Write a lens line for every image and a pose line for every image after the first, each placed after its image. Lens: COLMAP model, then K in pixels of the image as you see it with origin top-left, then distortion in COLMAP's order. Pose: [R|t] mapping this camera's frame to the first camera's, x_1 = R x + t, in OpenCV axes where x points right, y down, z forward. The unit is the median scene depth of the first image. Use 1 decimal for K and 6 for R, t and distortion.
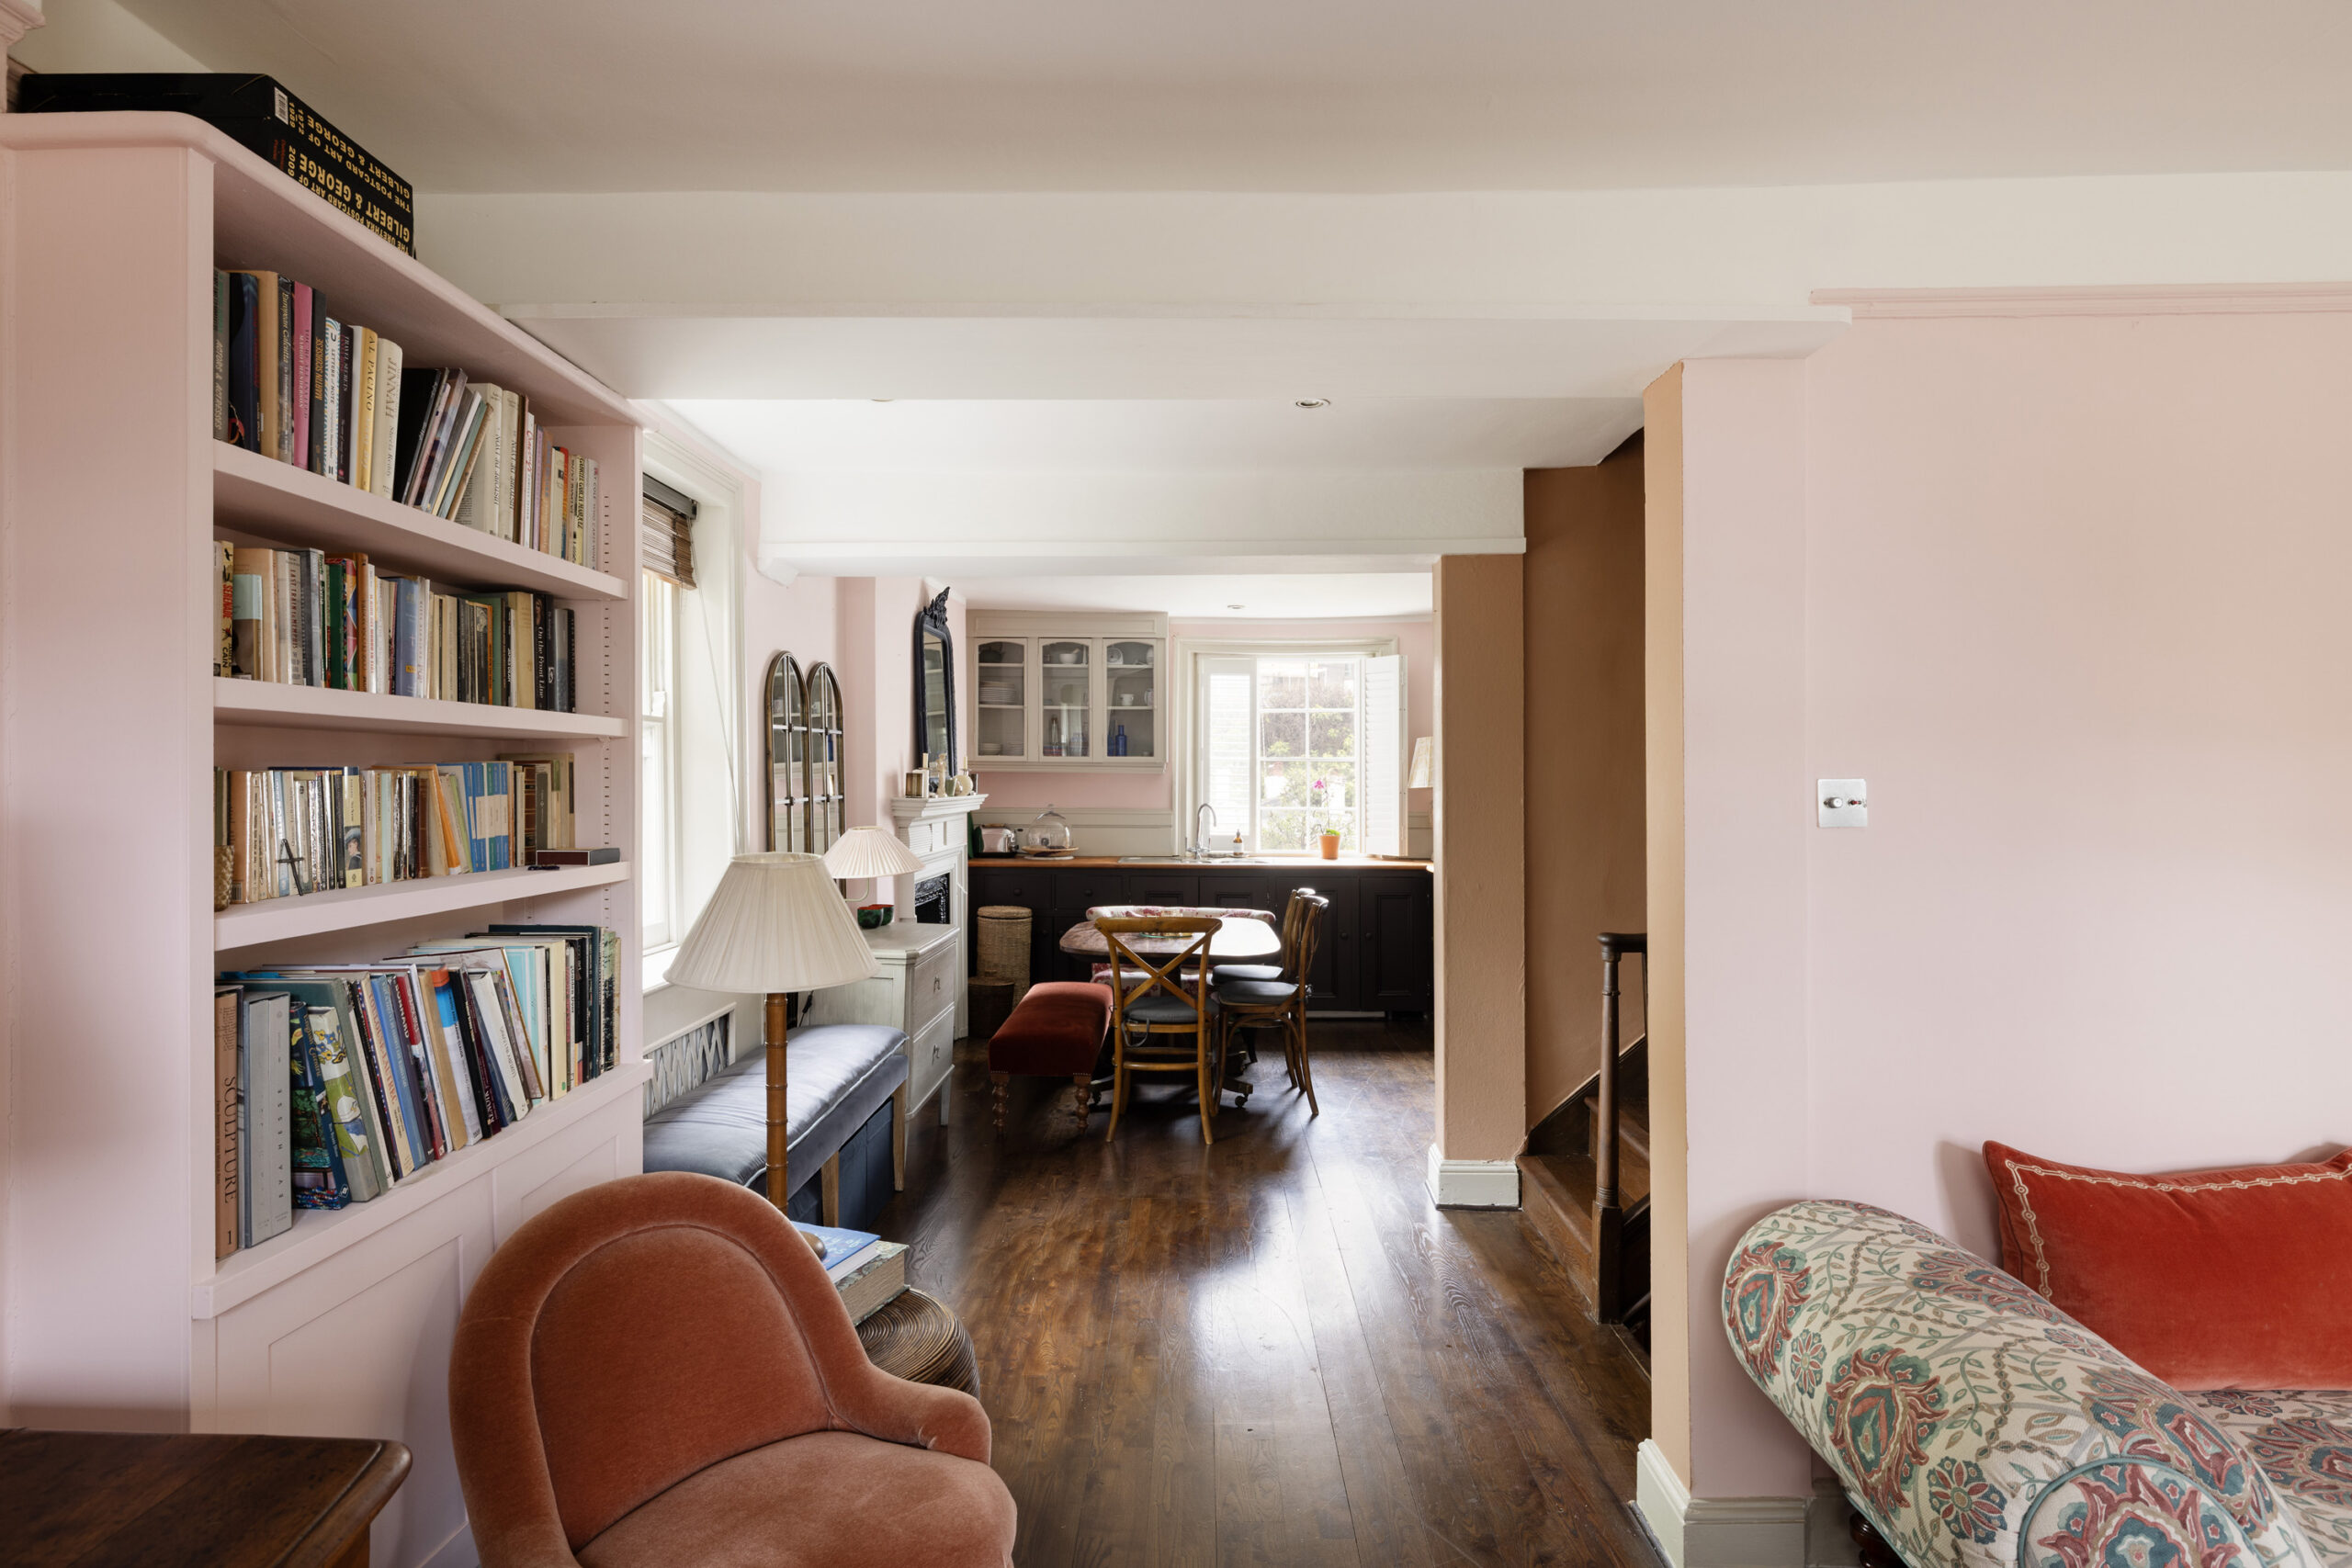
lens RADIAL K [[1253.9, 0, 1173.7], [0, 1253.9, 787.6], [0, 0, 1]] dist [0.004820, 0.001404]
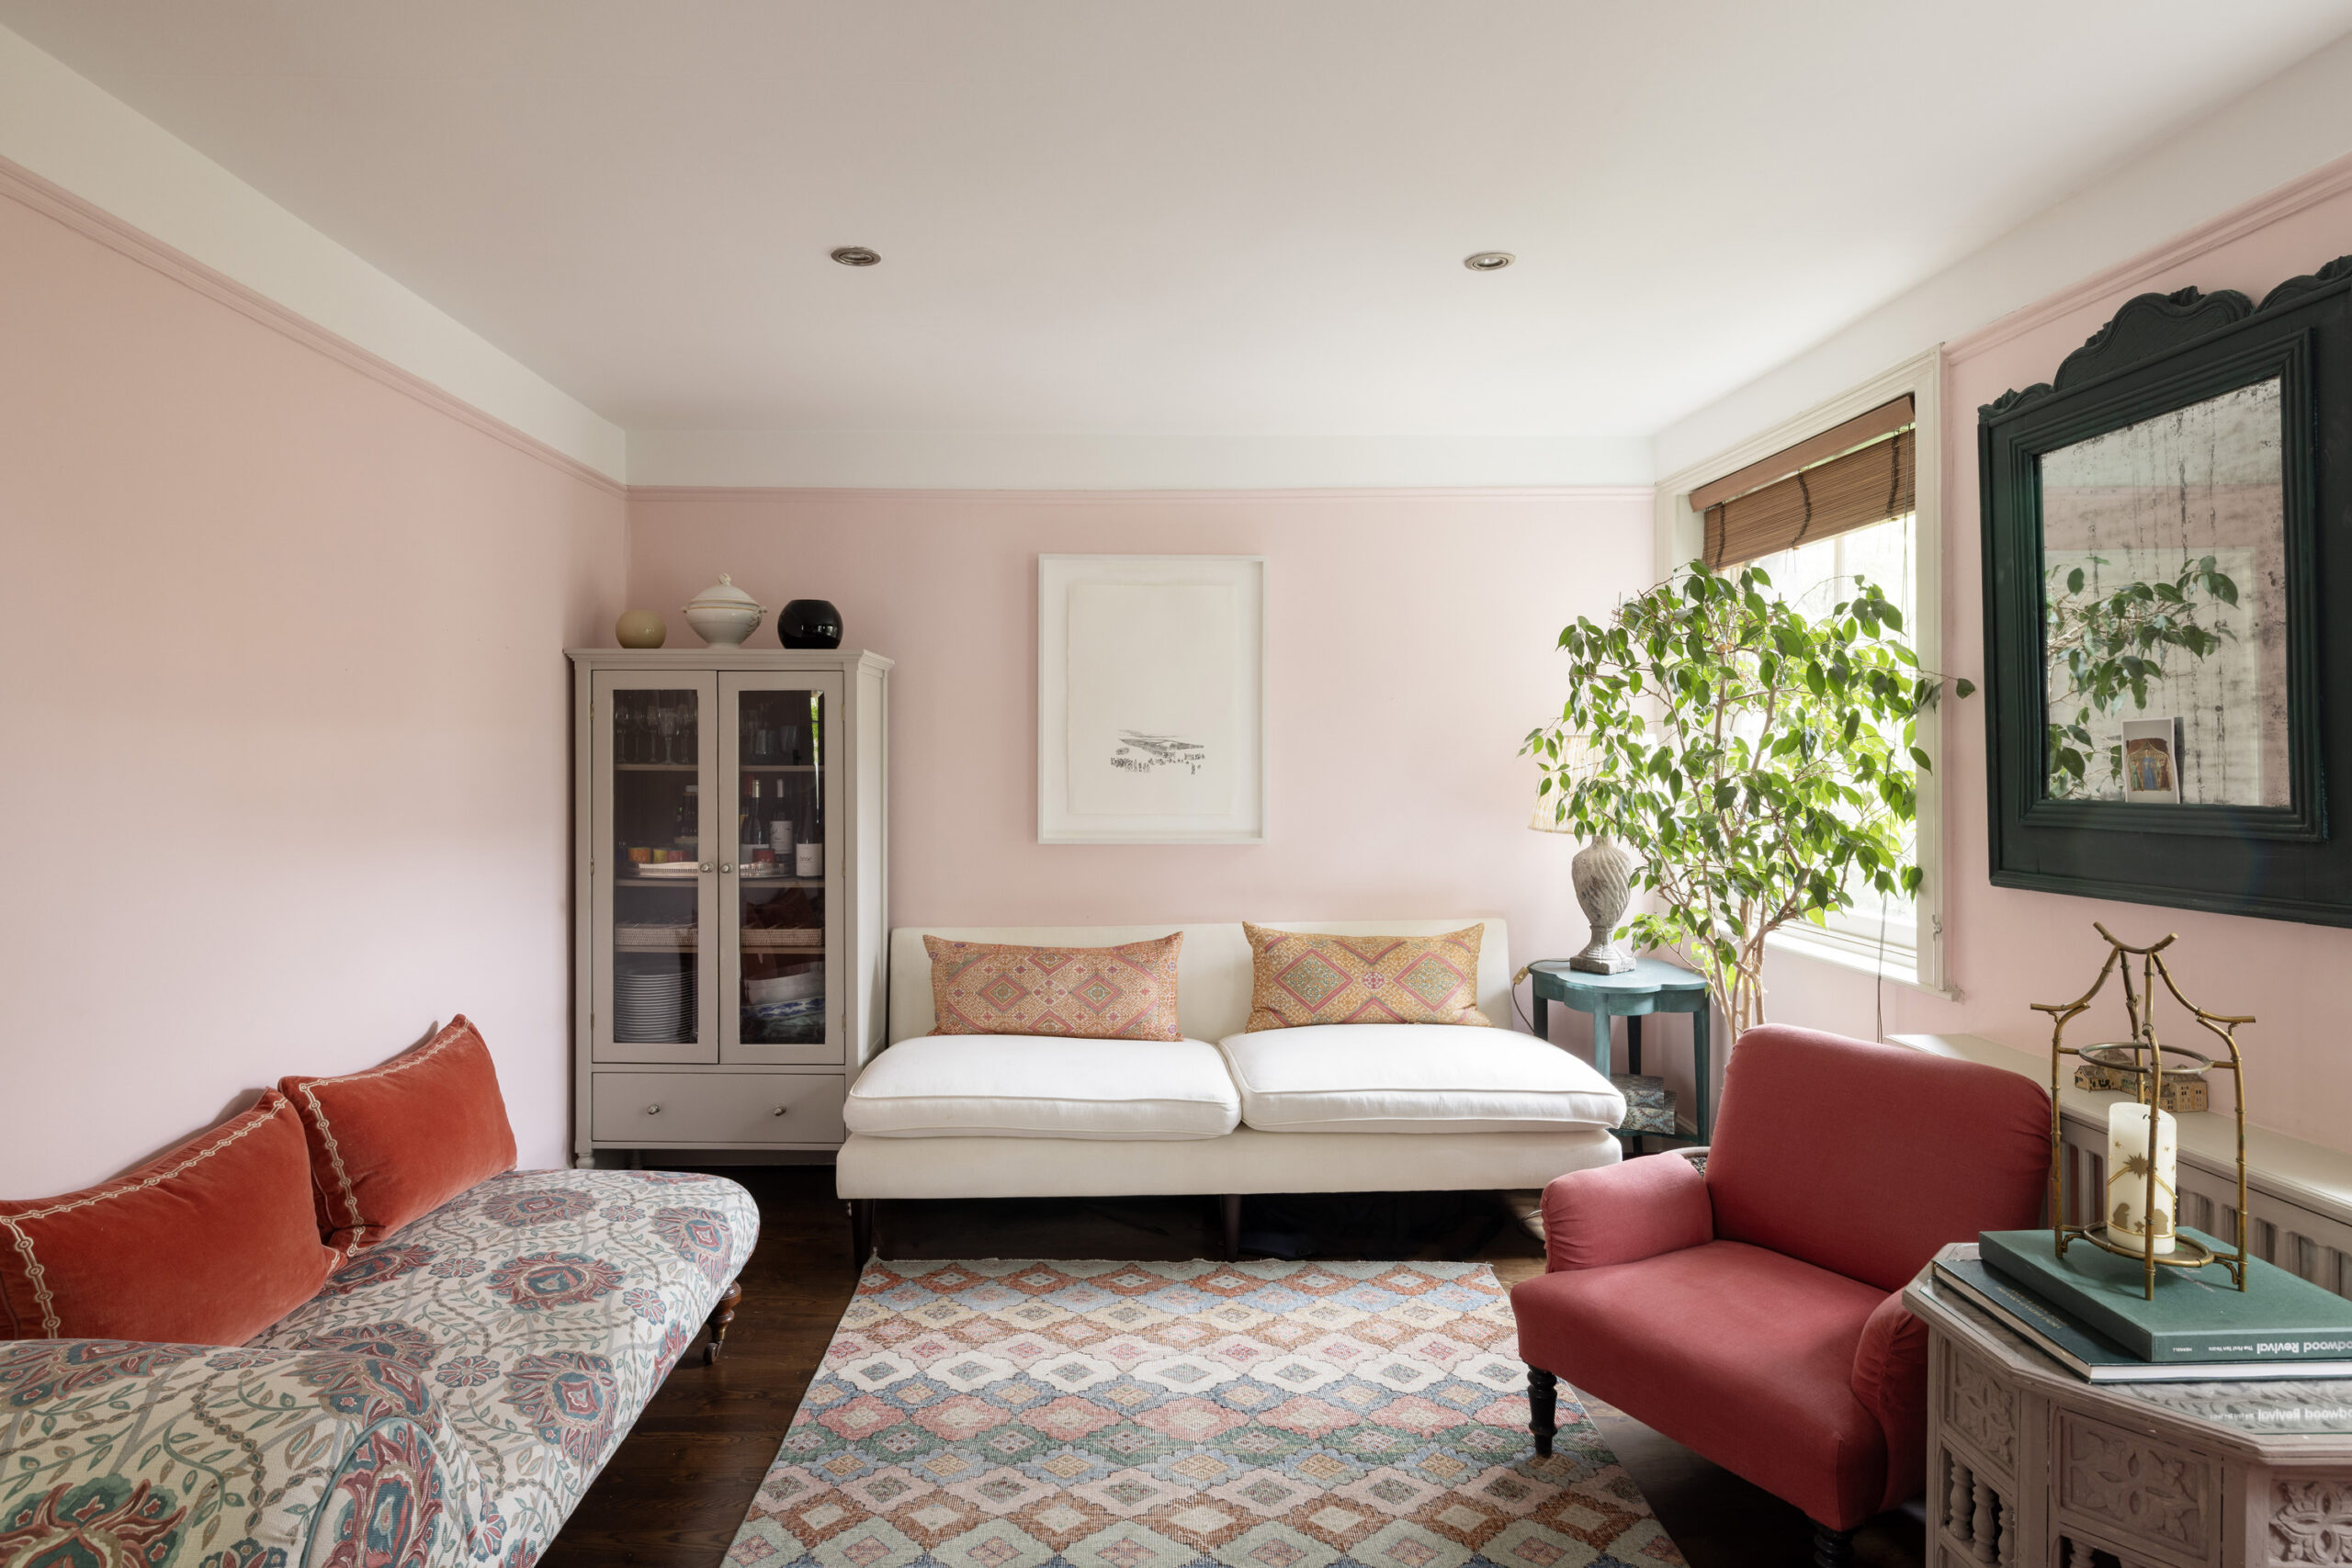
lens RADIAL K [[1253.9, 0, 1111.9], [0, 1253.9, 735.3], [0, 0, 1]] dist [0.004820, 0.001404]
pose [[-0.032329, 0.011376, 0.999413, -0.246075], [0.004008, 0.999929, -0.011252, -0.006118], [-0.999469, 0.003642, -0.032373, 0.404410]]
